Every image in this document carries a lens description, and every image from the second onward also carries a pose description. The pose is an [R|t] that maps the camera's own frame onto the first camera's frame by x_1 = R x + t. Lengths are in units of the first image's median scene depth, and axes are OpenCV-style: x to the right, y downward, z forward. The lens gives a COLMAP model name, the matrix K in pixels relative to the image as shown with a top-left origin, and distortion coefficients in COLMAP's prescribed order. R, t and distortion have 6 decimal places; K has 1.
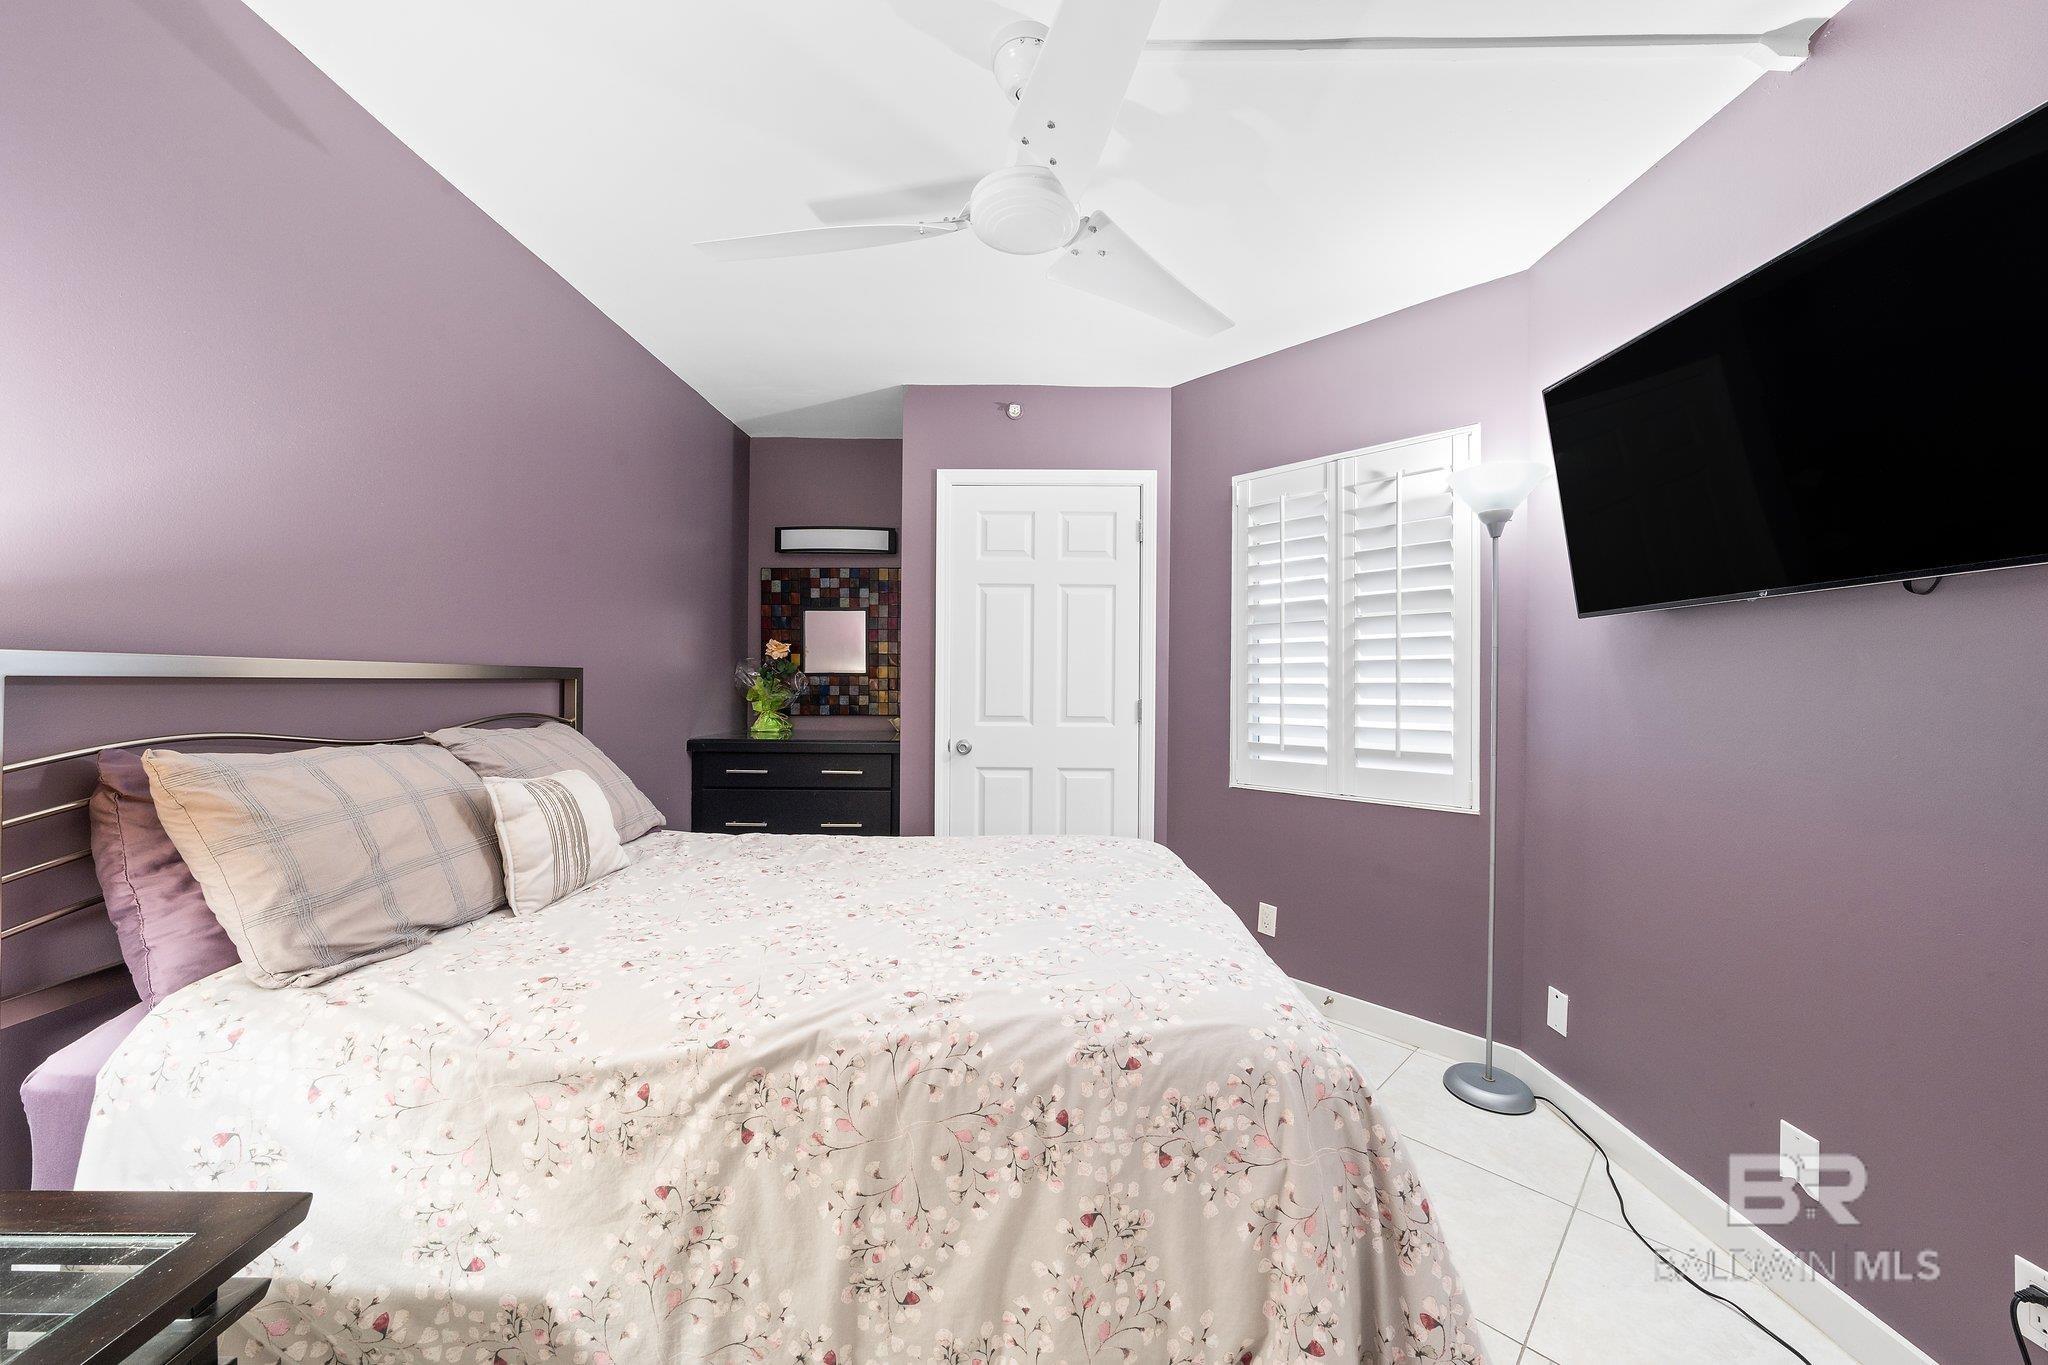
lens RADIAL K [[725.4, 0, 1032.2], [0, 725.4, 679.2], [0, 0, 1]] dist [-0.001162, 0.000004]
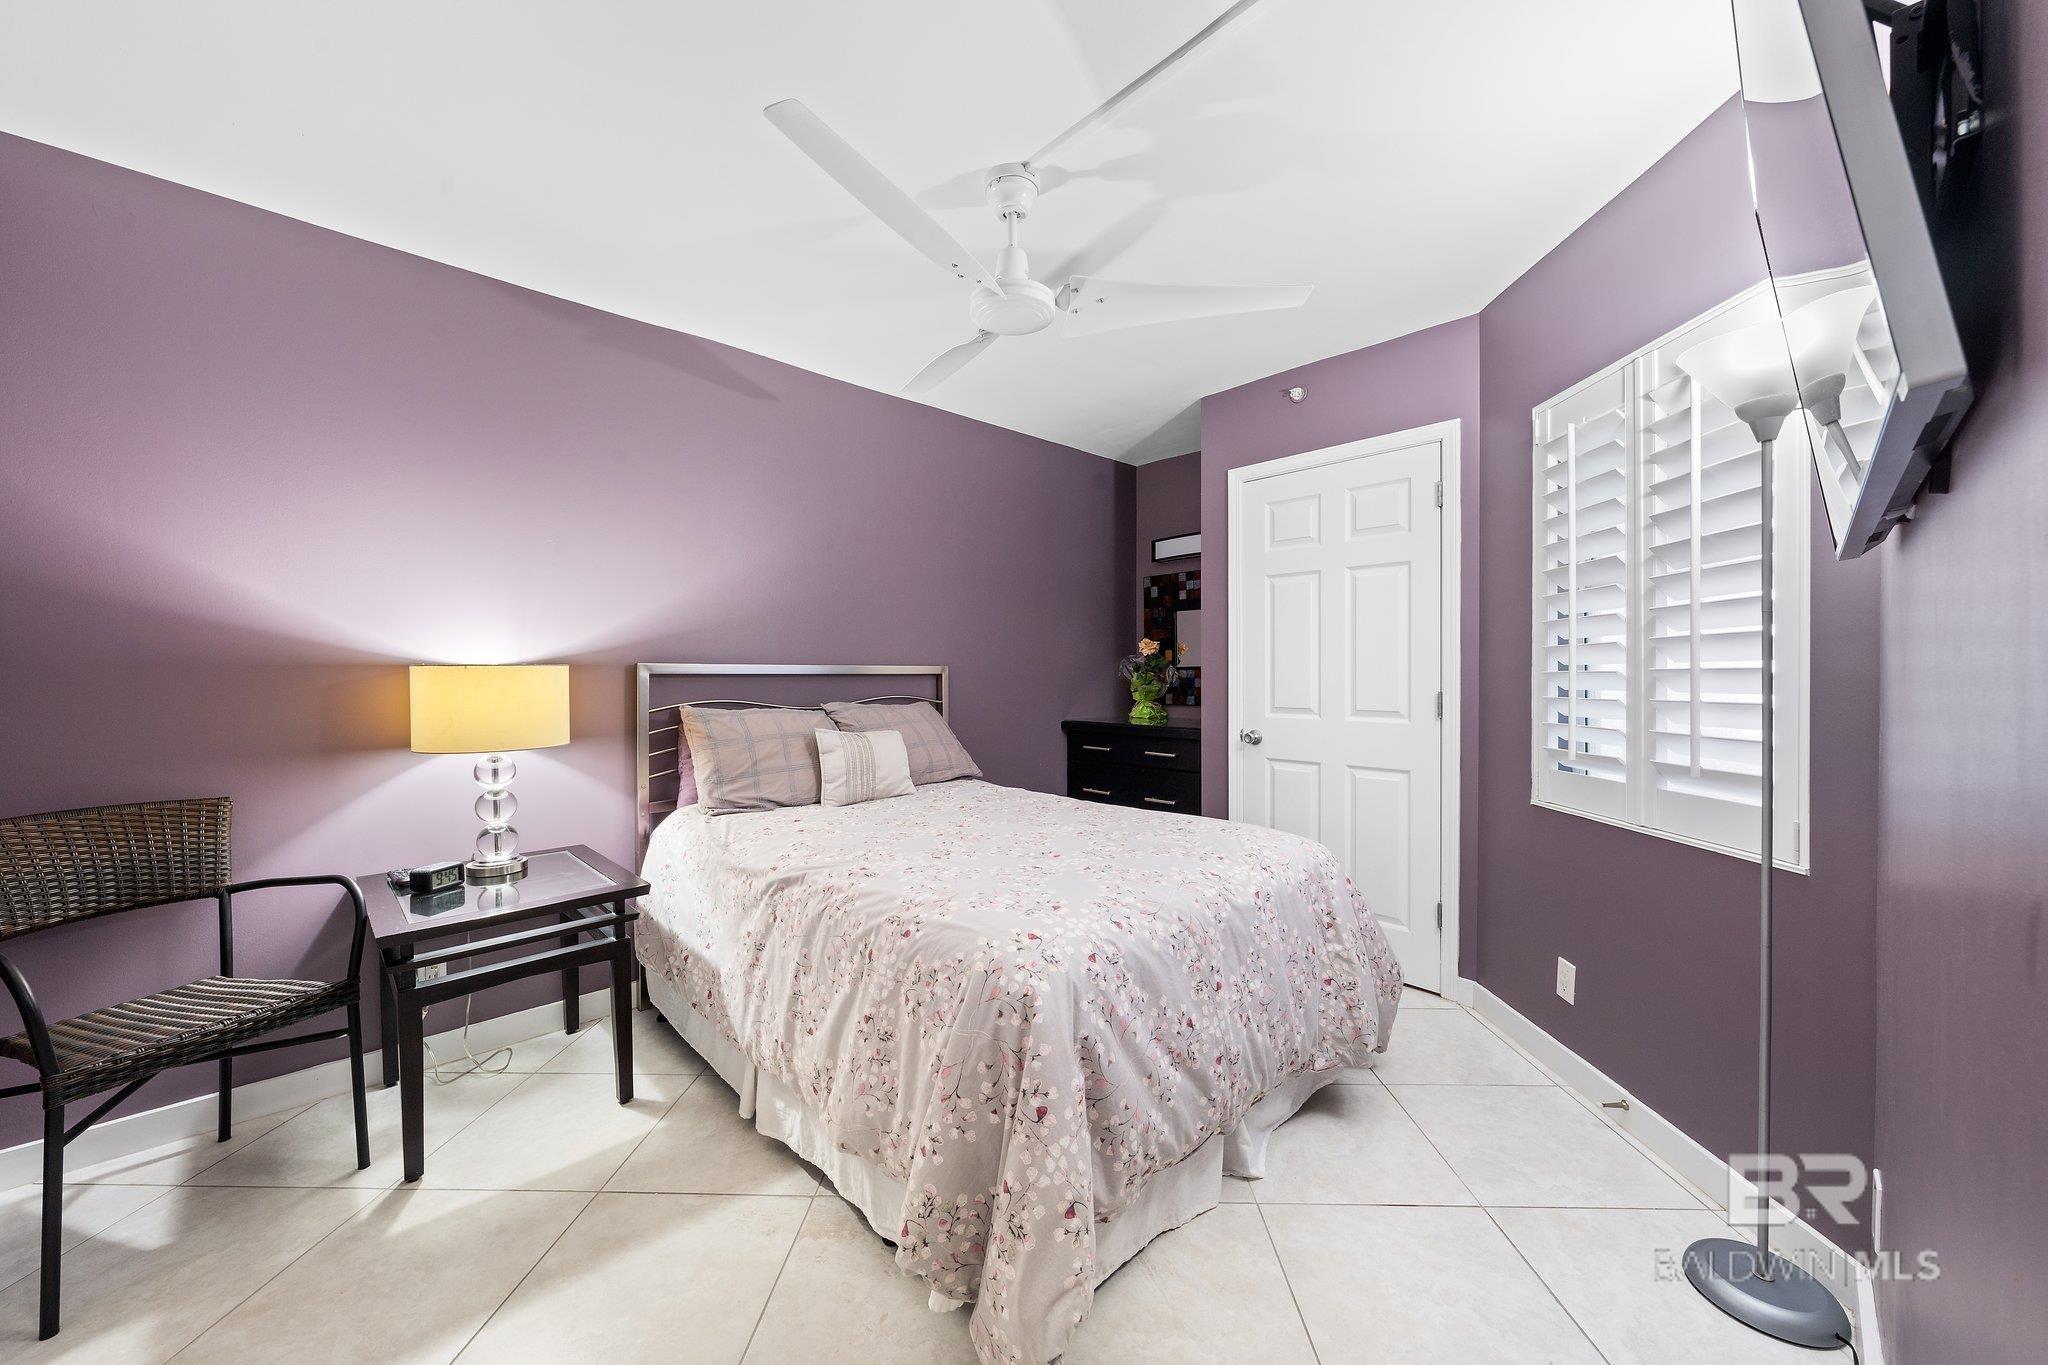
lens RADIAL K [[751.7, 0, 1034.1], [0, 751.7, 674.8], [0, 0, 1]] dist [-0.001425, -0.000029]
pose [[0.695226, -0.008011, -0.718747, 0.535426], [0.008756, 0.999958, -0.002675, 0.006698], [0.718738, -0.004434, 0.695267, 0.052495]]
